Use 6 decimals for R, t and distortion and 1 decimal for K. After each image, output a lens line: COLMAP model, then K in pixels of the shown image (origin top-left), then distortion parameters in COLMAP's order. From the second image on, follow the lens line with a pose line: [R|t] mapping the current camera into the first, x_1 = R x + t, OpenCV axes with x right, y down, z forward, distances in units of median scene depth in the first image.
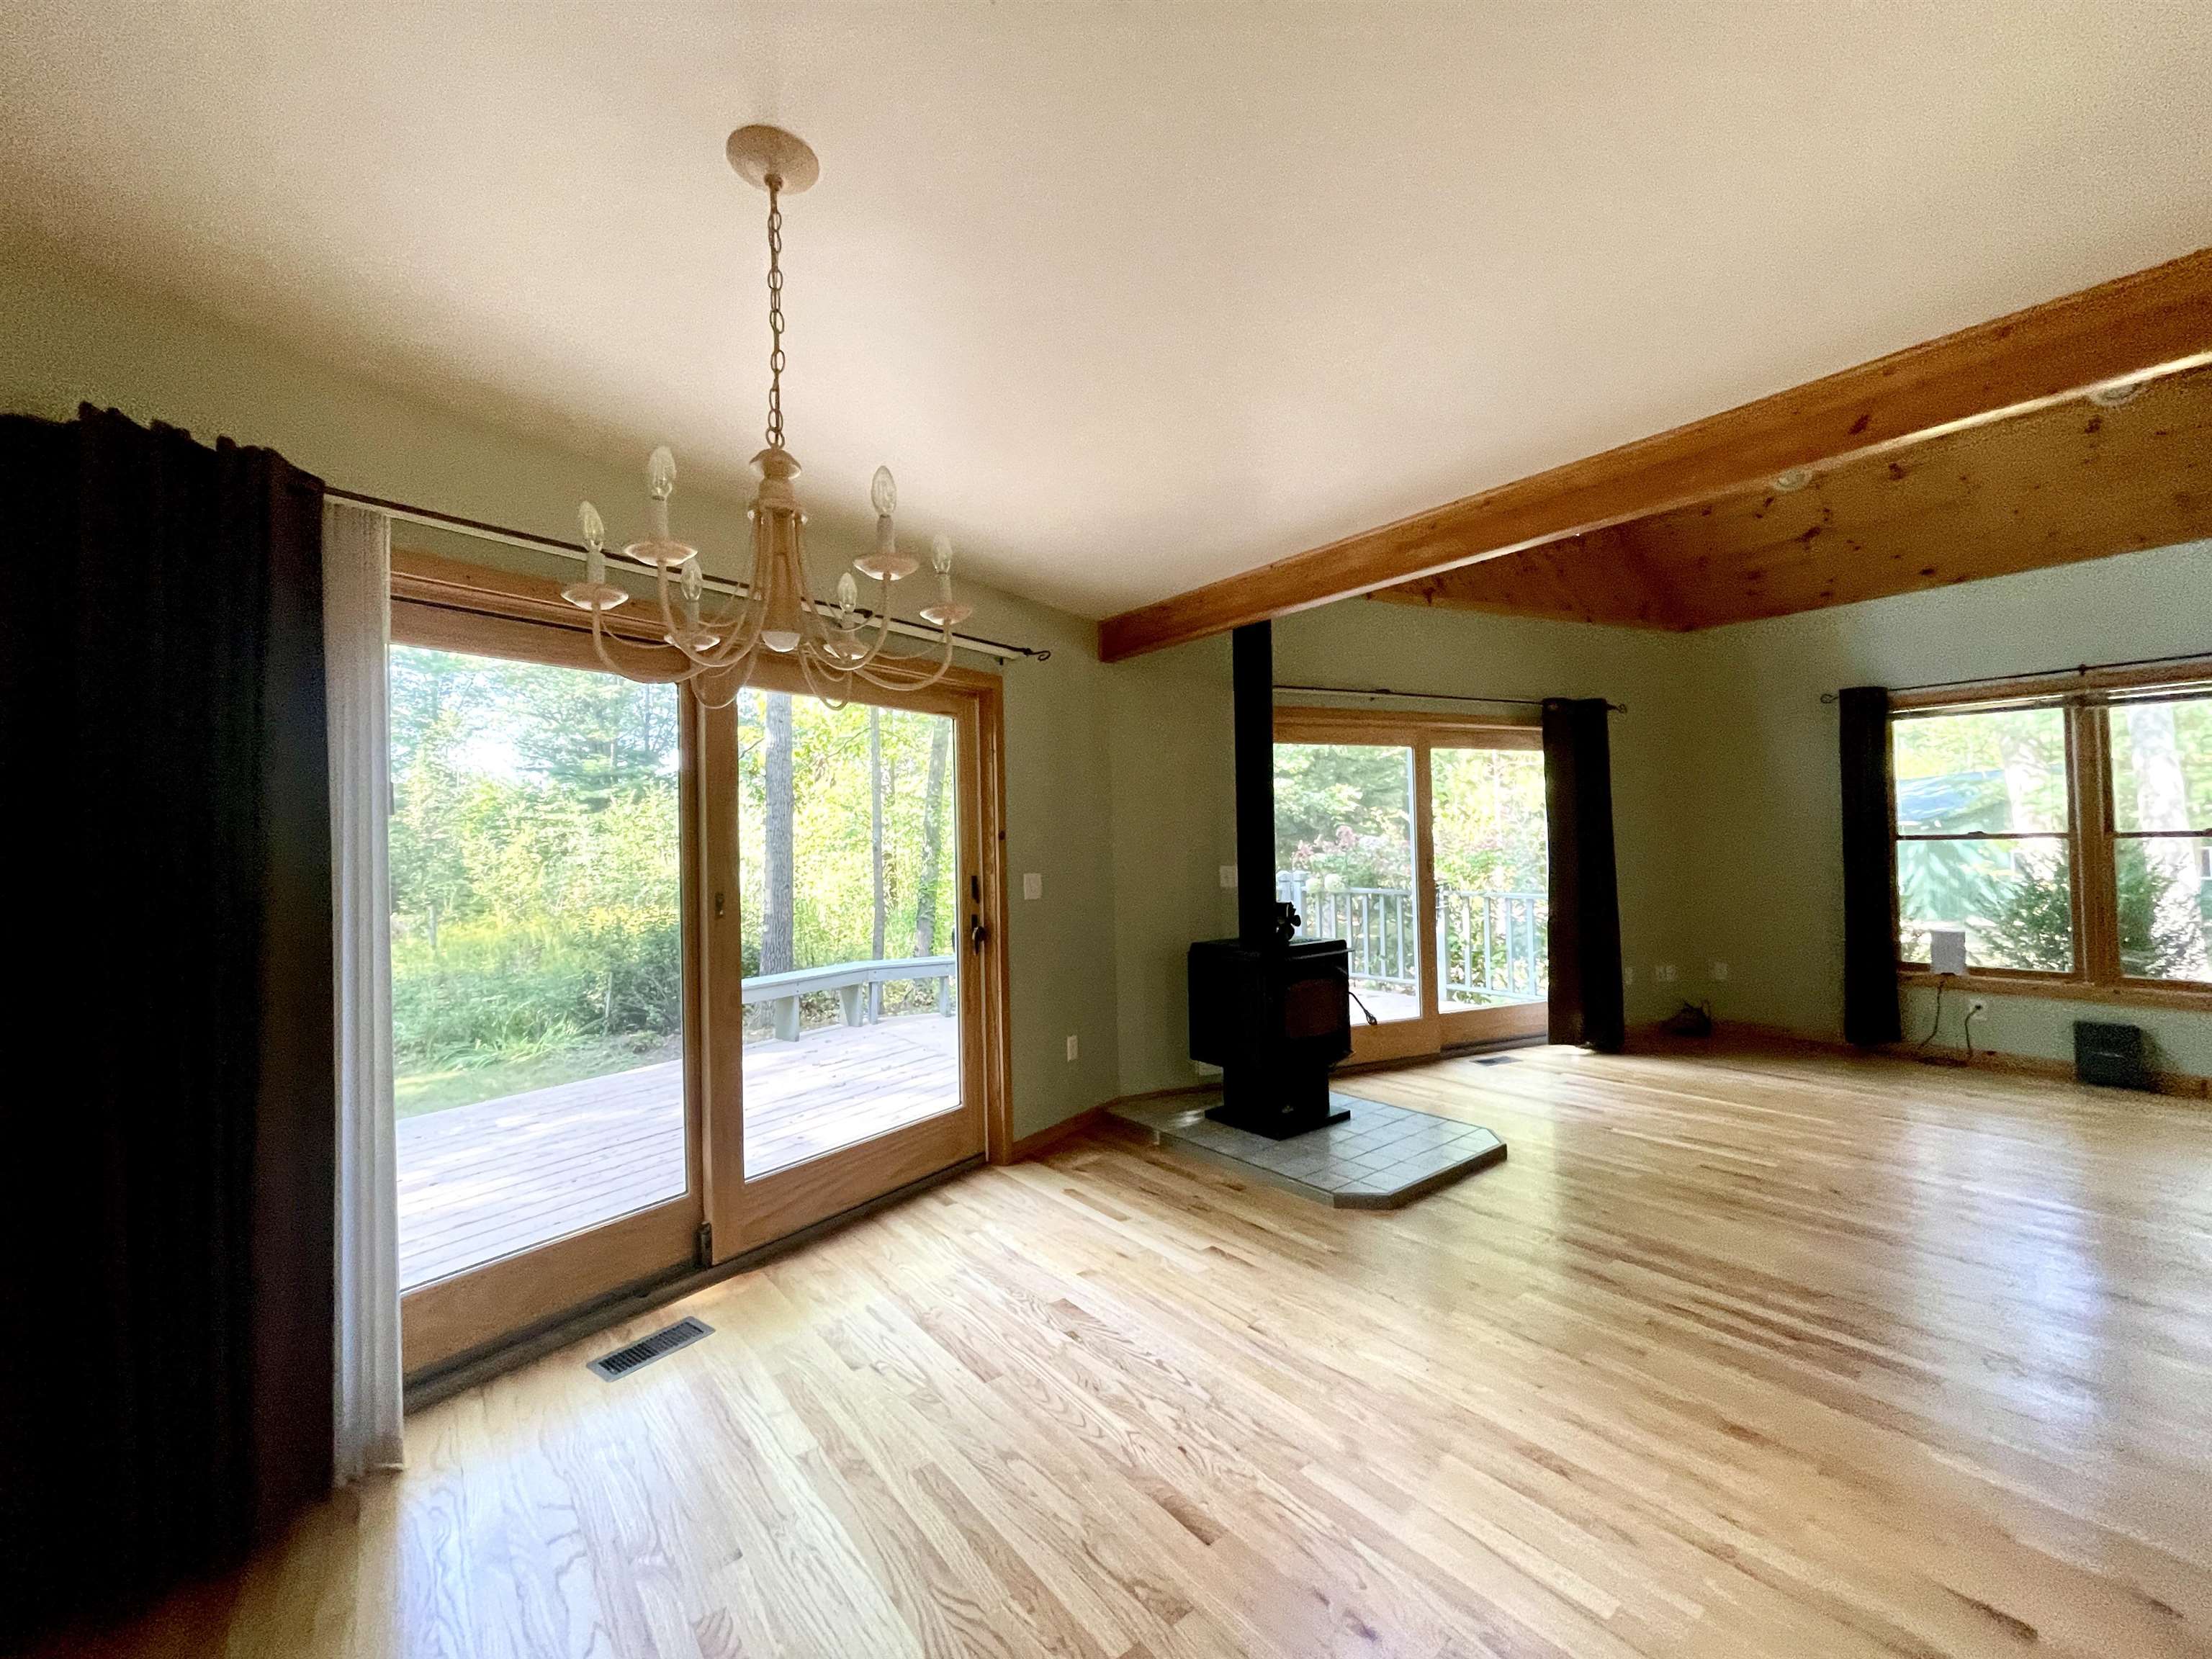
lens RADIAL K [[894.5, 0, 1090.1], [0, 894.5, 818.7], [0, 0, 1]] dist [-0.004474, 0.000955]
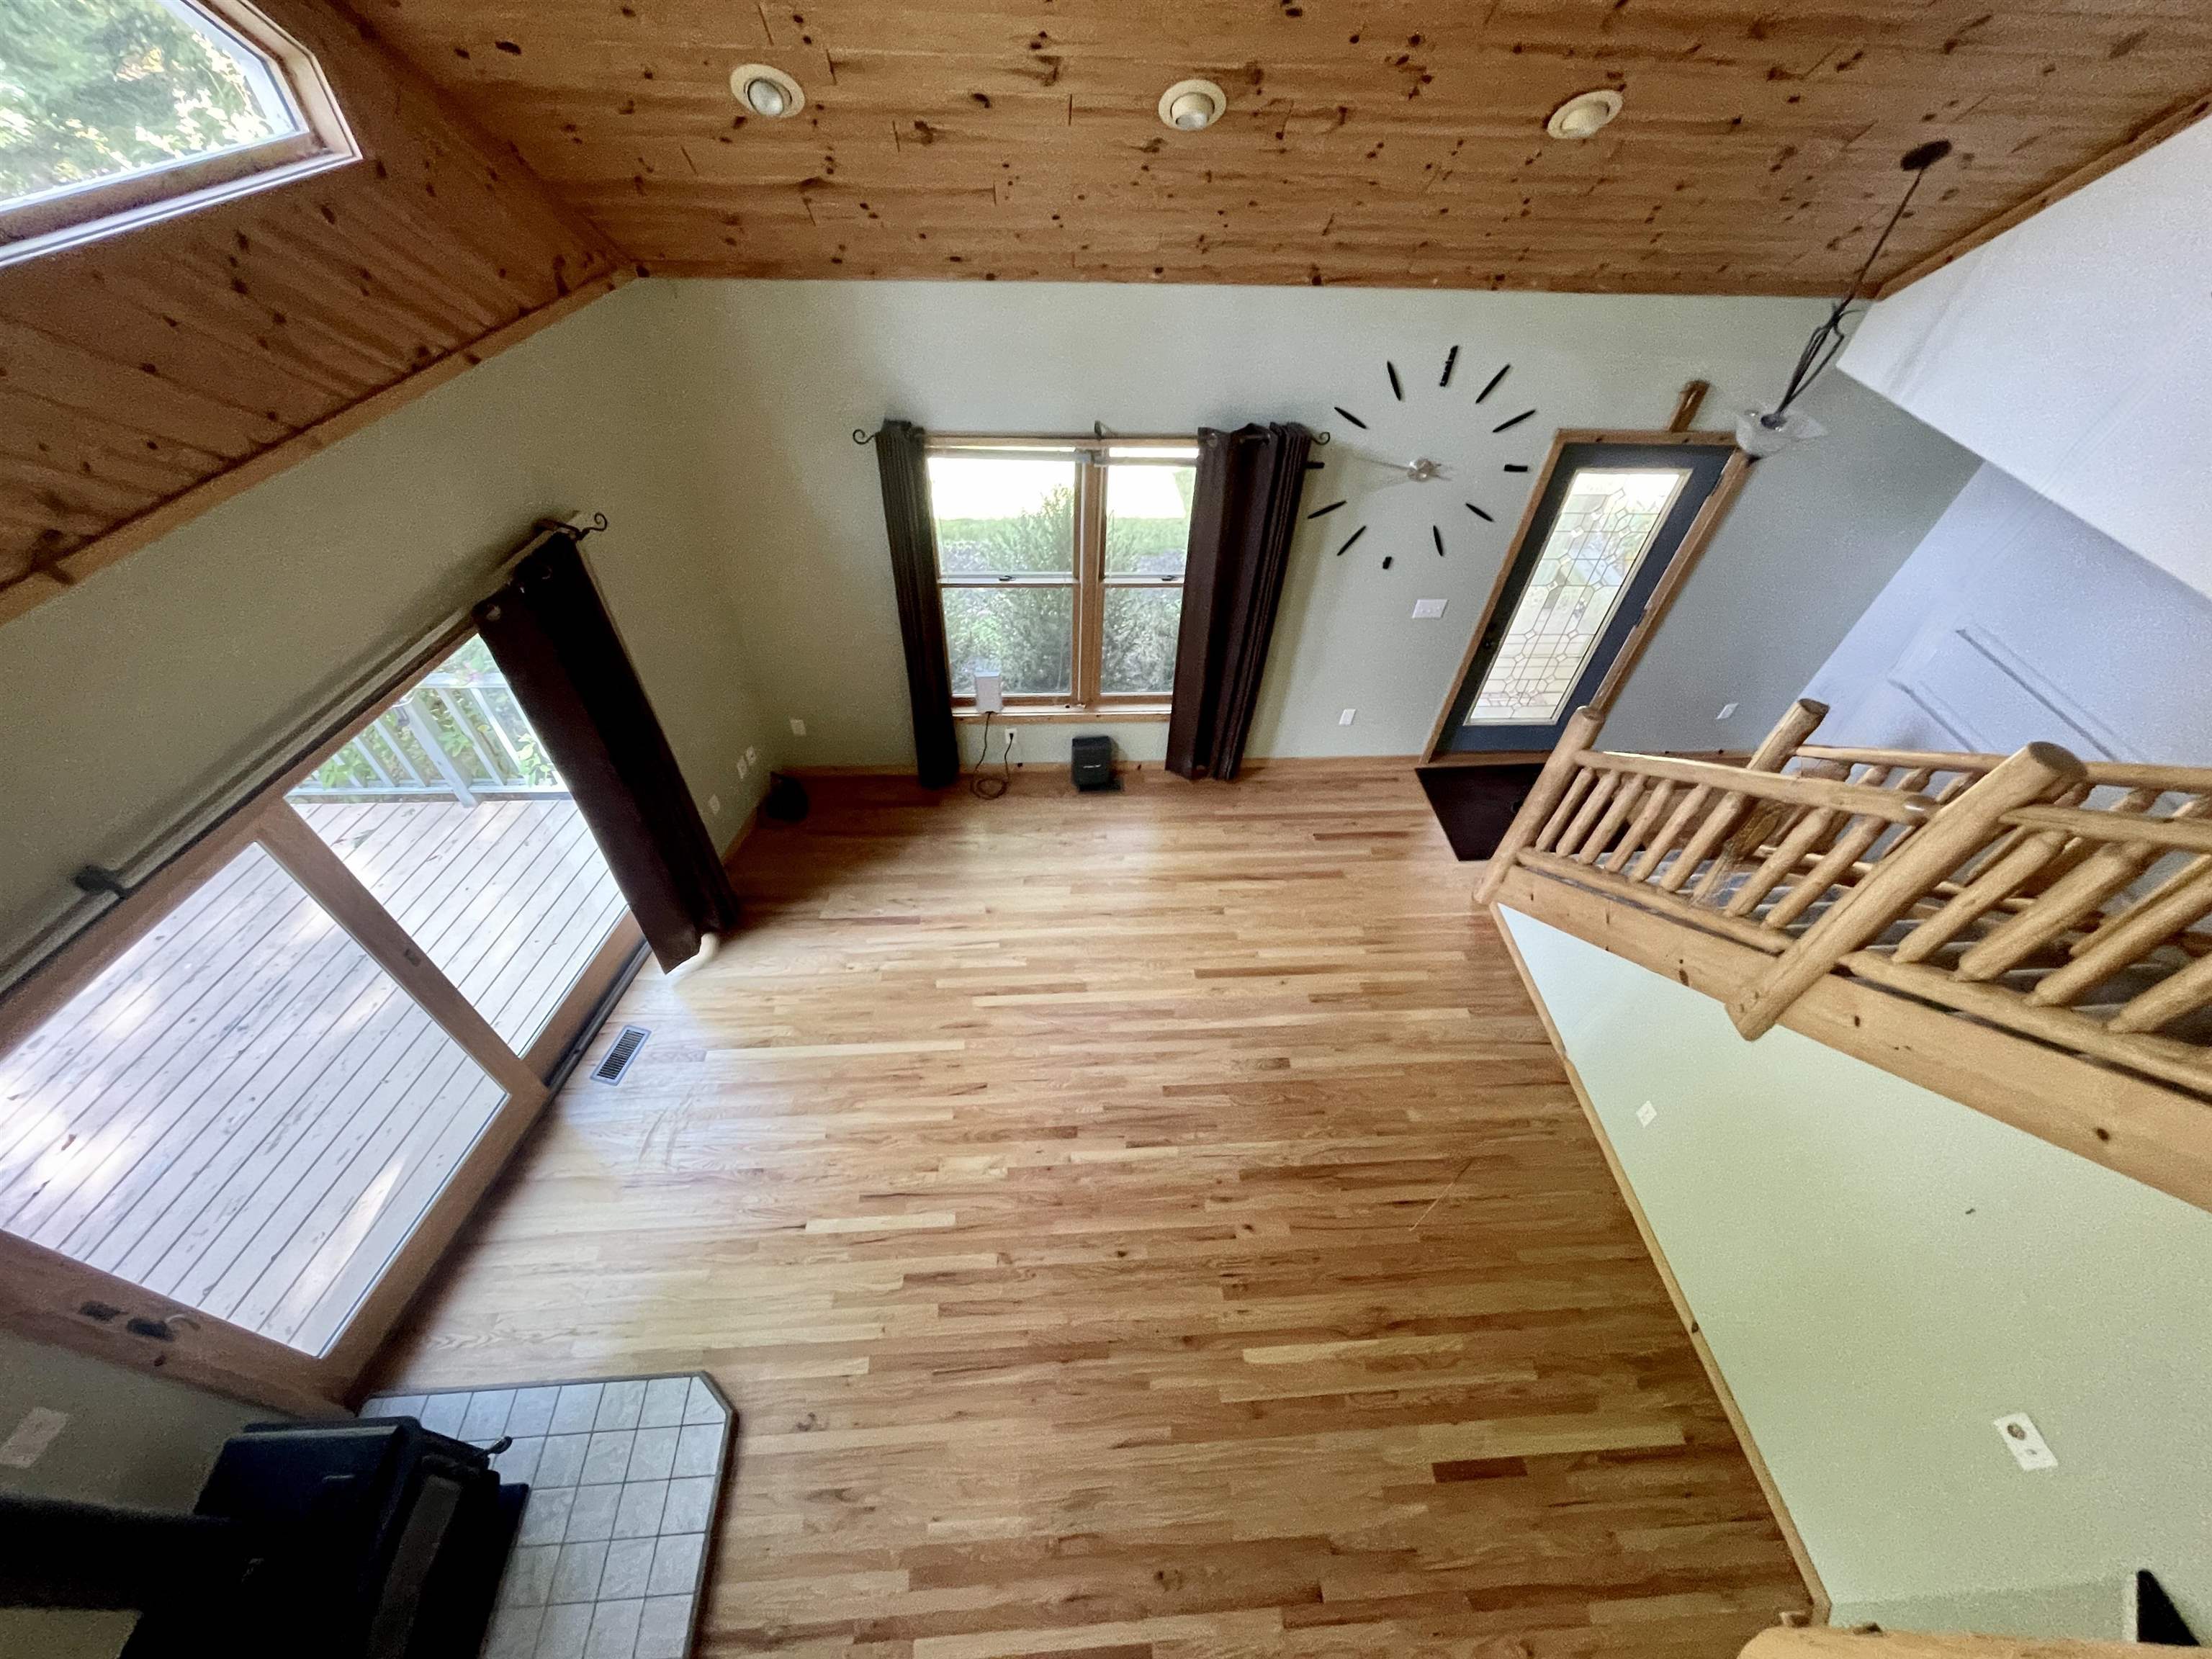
lens RADIAL K [[894.5, 0, 1114.8], [0, 894.5, 822.9], [0, 0, 1]] dist [-0.004474, 0.000955]
pose [[0.550704, -0.577492, 0.602684, 0.357463], [-0.081779, 0.681234, 0.727484, -0.507855], [-0.830685, -0.449915, 0.327931, 0.497605]]
